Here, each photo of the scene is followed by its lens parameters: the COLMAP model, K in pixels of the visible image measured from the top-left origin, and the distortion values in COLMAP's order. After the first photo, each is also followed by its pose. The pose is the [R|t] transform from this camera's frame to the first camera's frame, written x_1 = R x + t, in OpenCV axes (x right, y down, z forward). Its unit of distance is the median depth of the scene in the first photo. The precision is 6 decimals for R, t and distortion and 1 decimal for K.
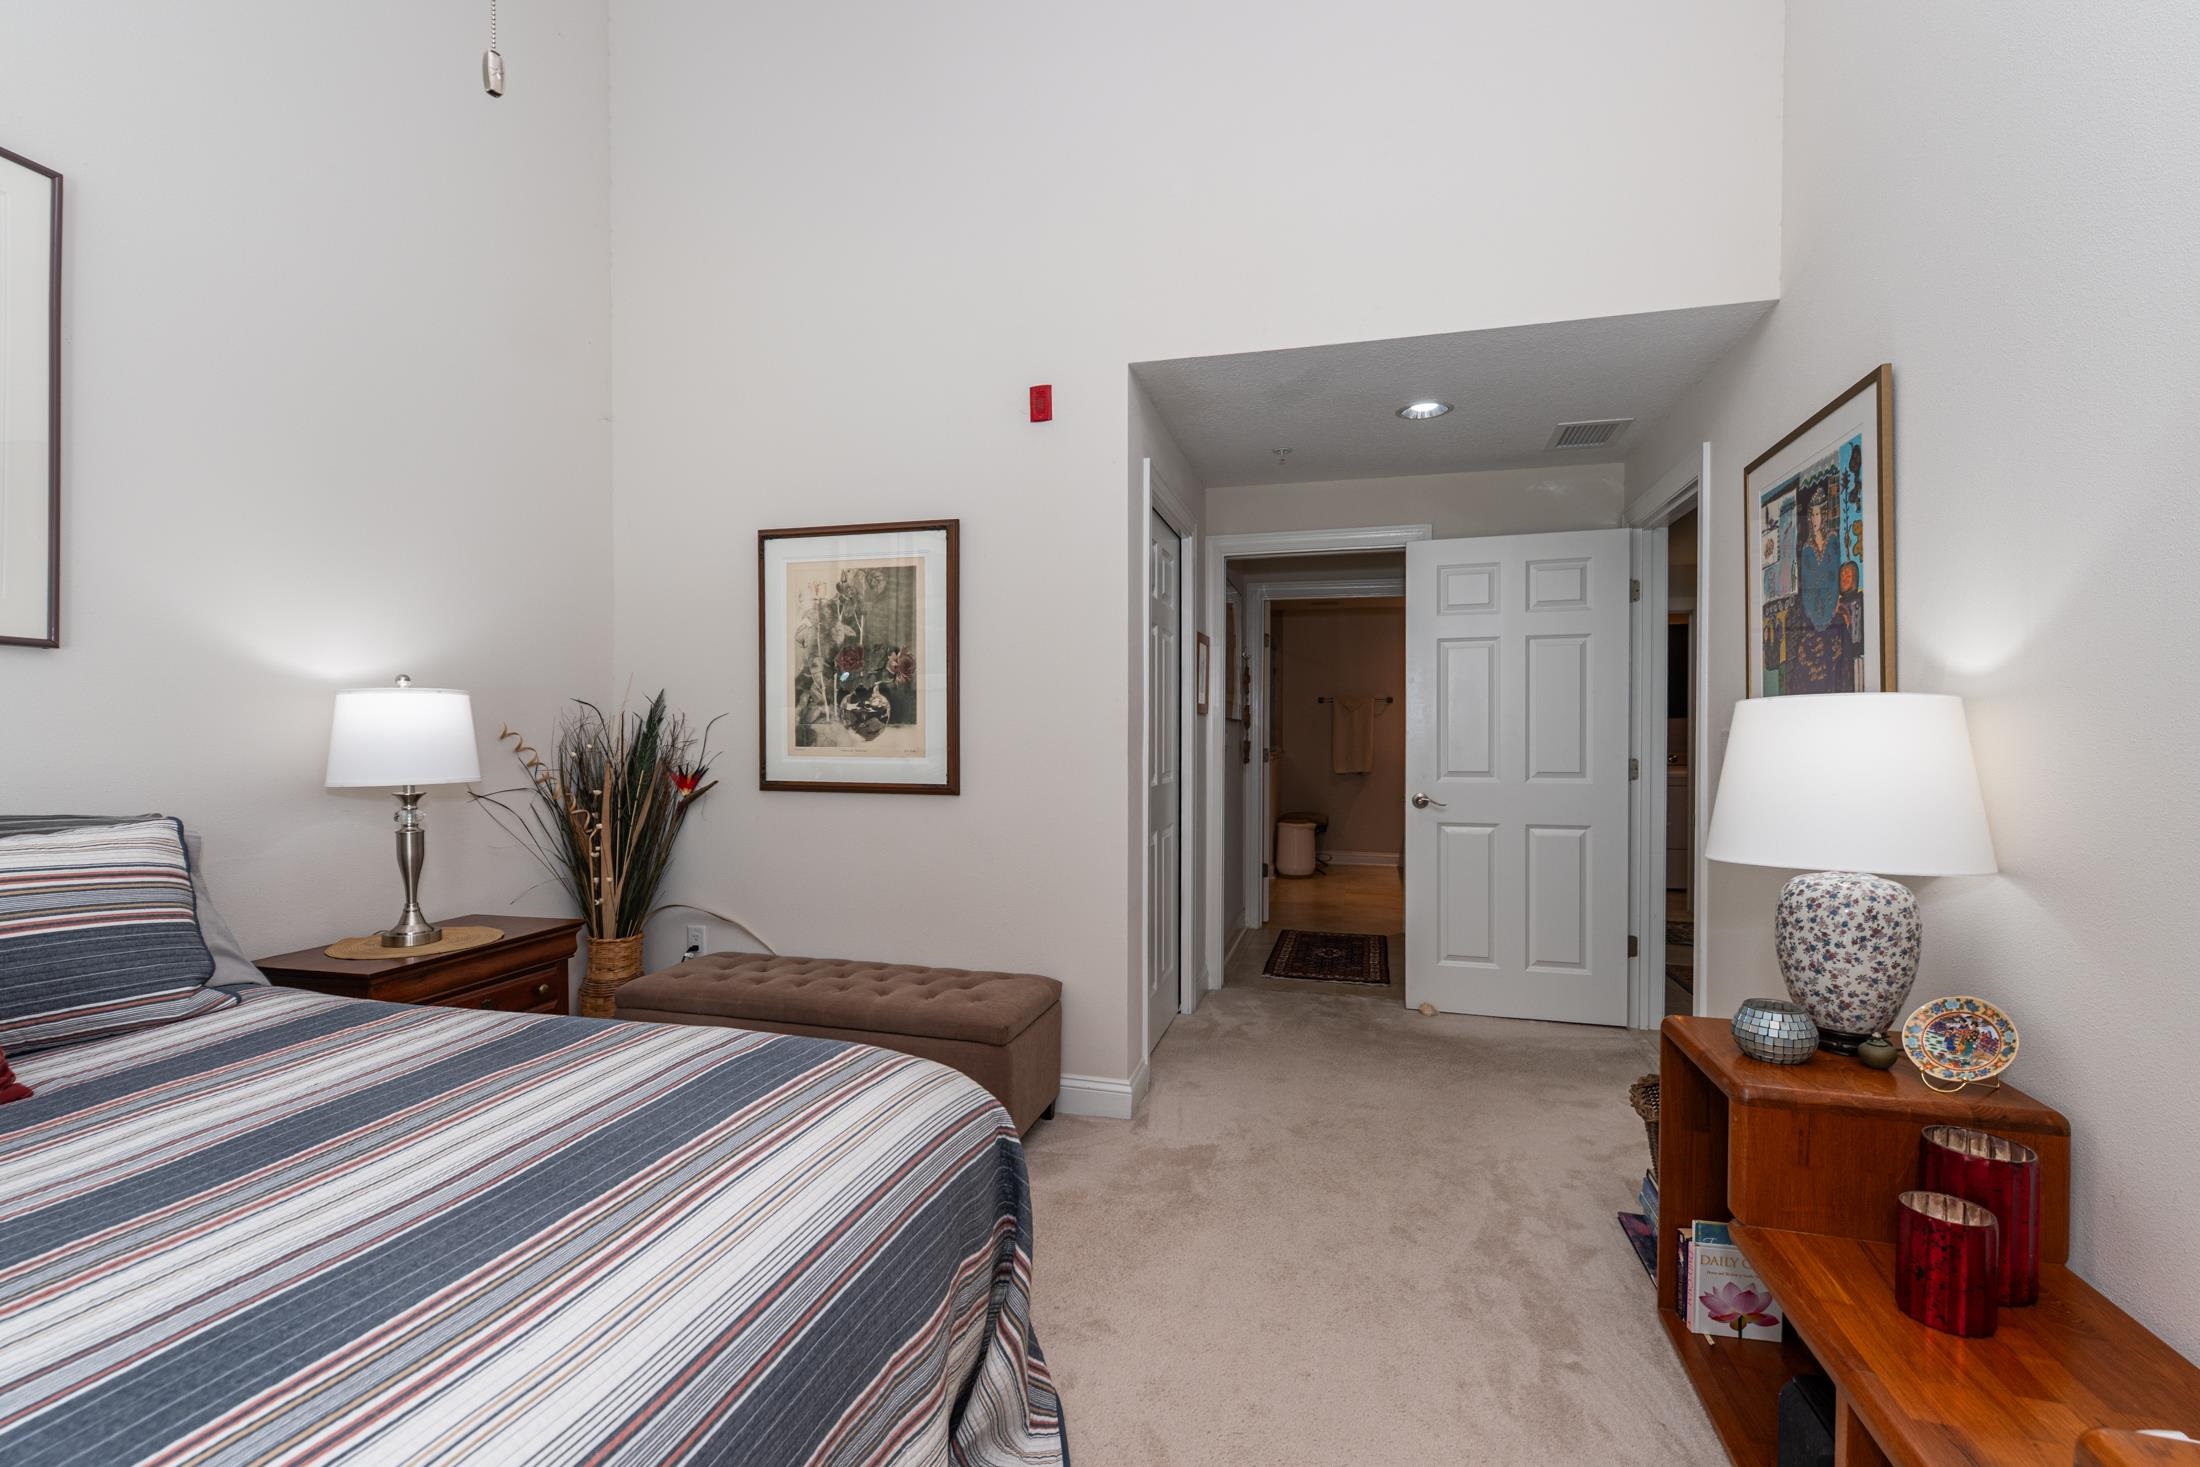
lens RADIAL K [[981.0, 0, 1097.9], [0, 981.0, 743.1], [0, 0, 1]] dist [0.000179, -0.000508]
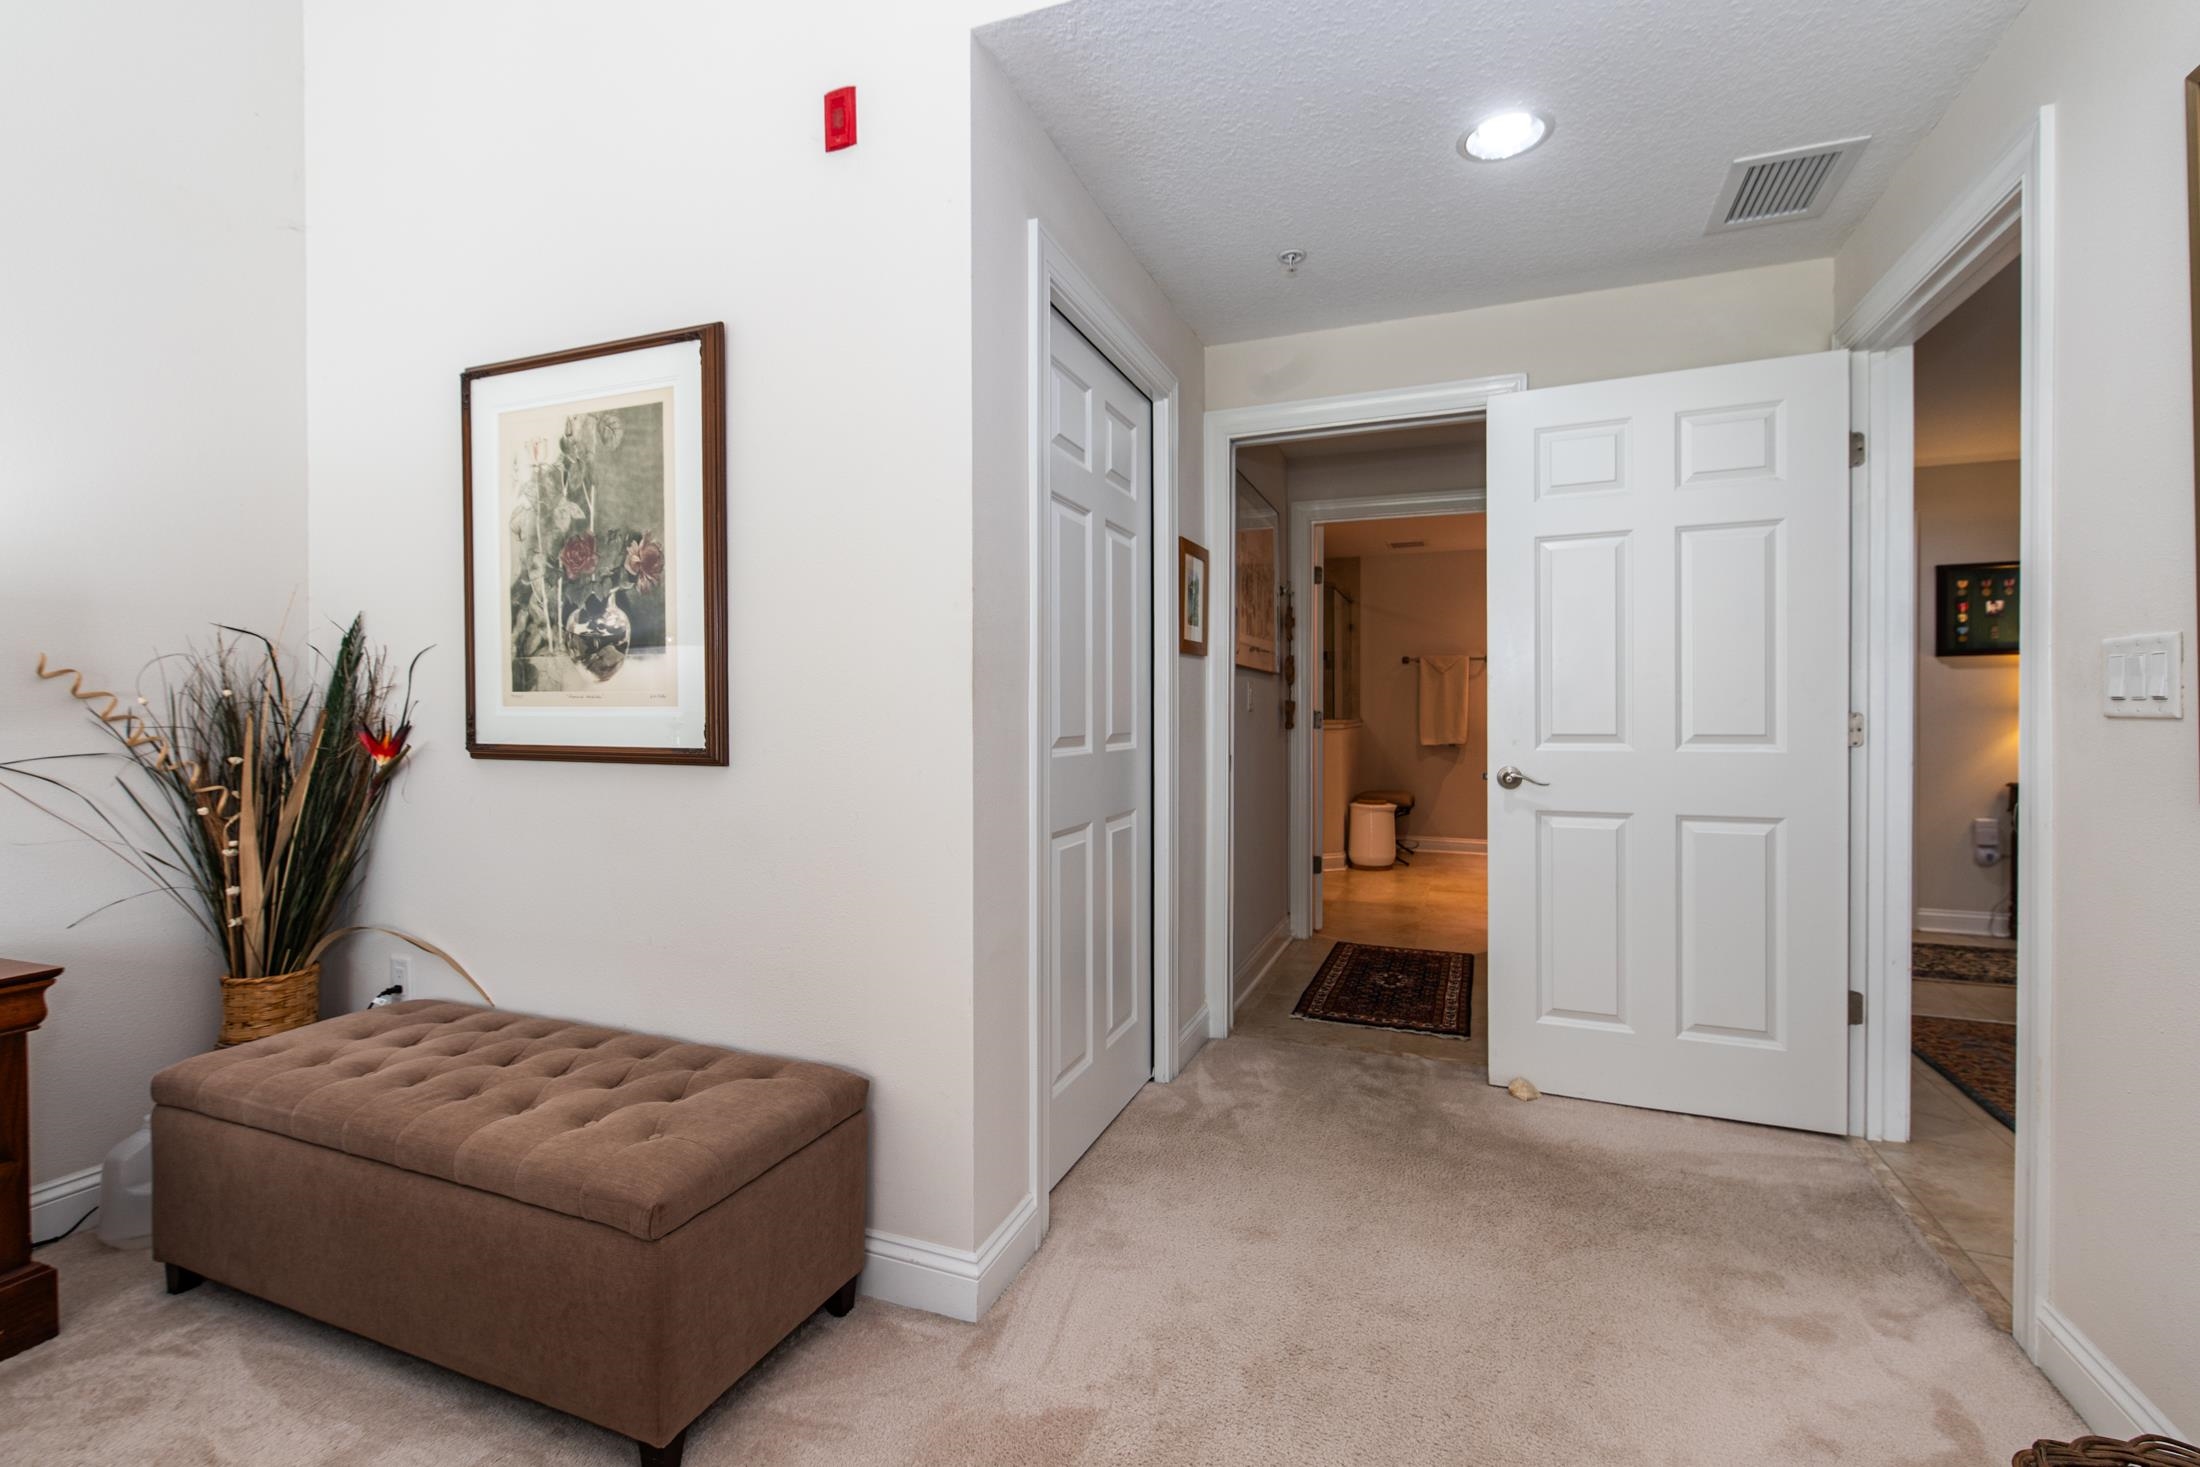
lens RADIAL K [[981.0, 0, 1094.0], [0, 981.0, 715.7], [0, 0, 1]] dist [0.000179, -0.000508]
pose [[0.994492, -0.002410, -0.104787, 0.142075], [0.002133, 0.999994, -0.002758, 0.021252], [0.104793, 0.002519, 0.994491, 0.368343]]
